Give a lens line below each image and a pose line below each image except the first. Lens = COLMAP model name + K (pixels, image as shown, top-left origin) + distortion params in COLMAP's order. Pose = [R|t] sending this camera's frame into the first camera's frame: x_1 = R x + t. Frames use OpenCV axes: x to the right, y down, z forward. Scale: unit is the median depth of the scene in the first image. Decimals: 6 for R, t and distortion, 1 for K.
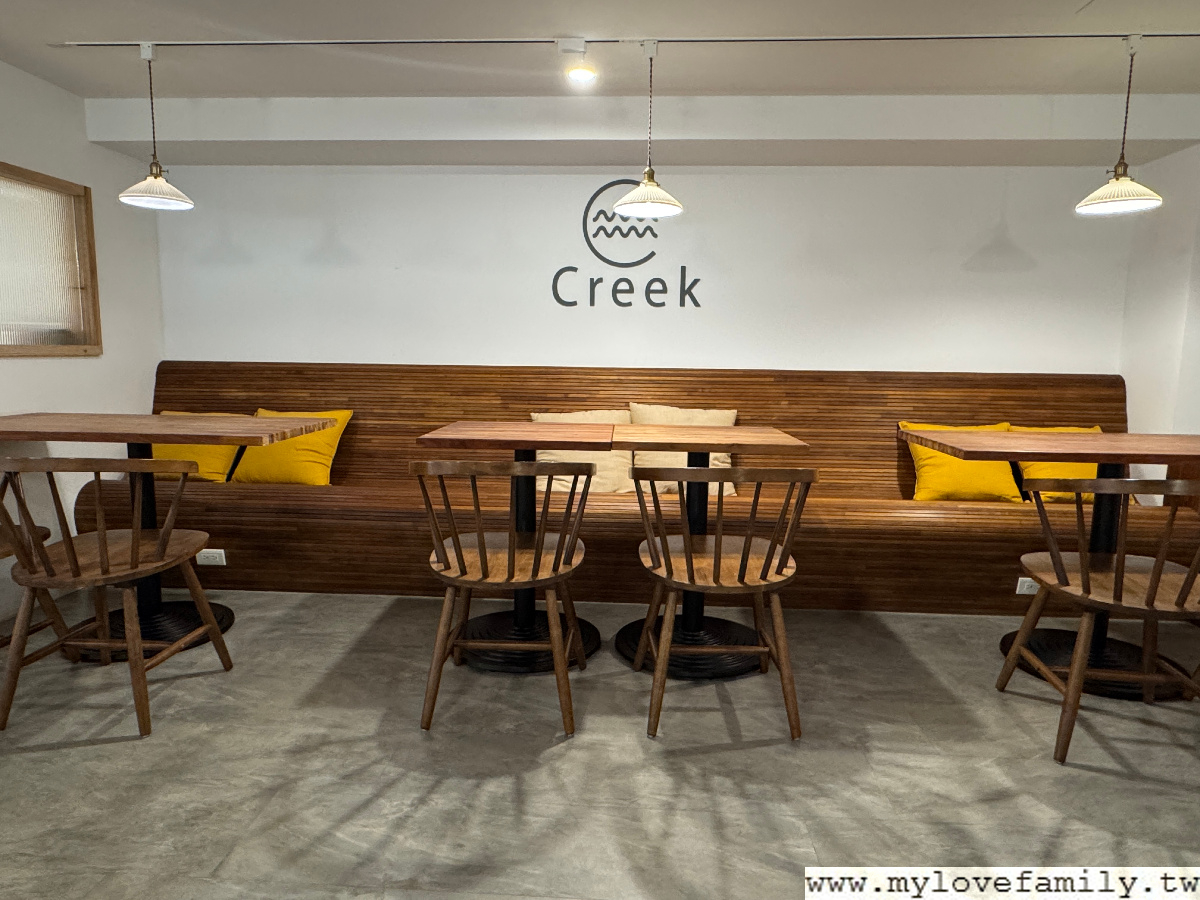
lens RADIAL K [[770.9, 0, 595.0], [0, 770.9, 452.5], [0, 0, 1]] dist [0.009376, 0.013771]
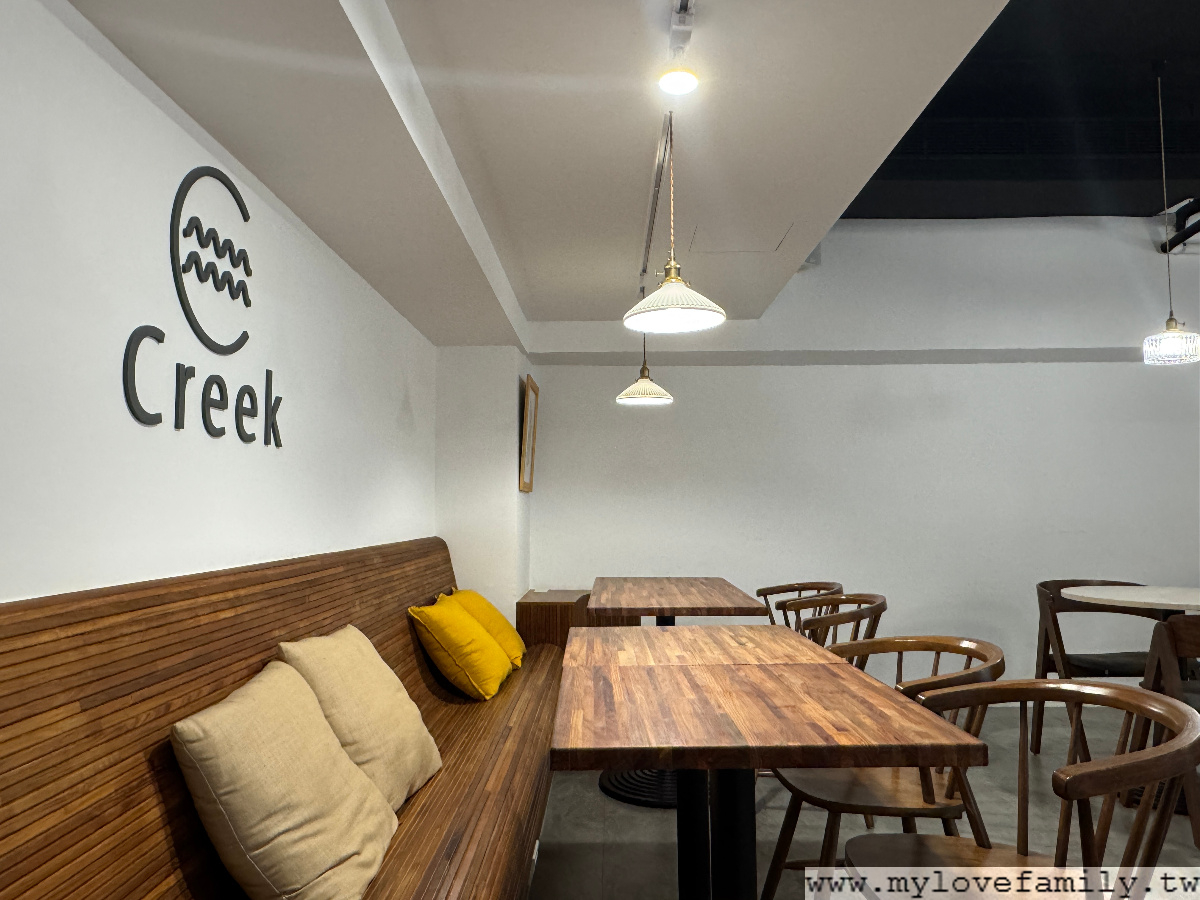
lens RADIAL K [[847.9, 0, 599.3], [0, 847.9, 447.3], [0, 0, 1]] dist [0.001288, -0.000517]
pose [[-0.050065, 0.060806, 0.996893, -0.606269], [0.149997, 0.987282, -0.052687, -0.158031], [-0.987418, 0.146893, -0.058549, 1.038667]]
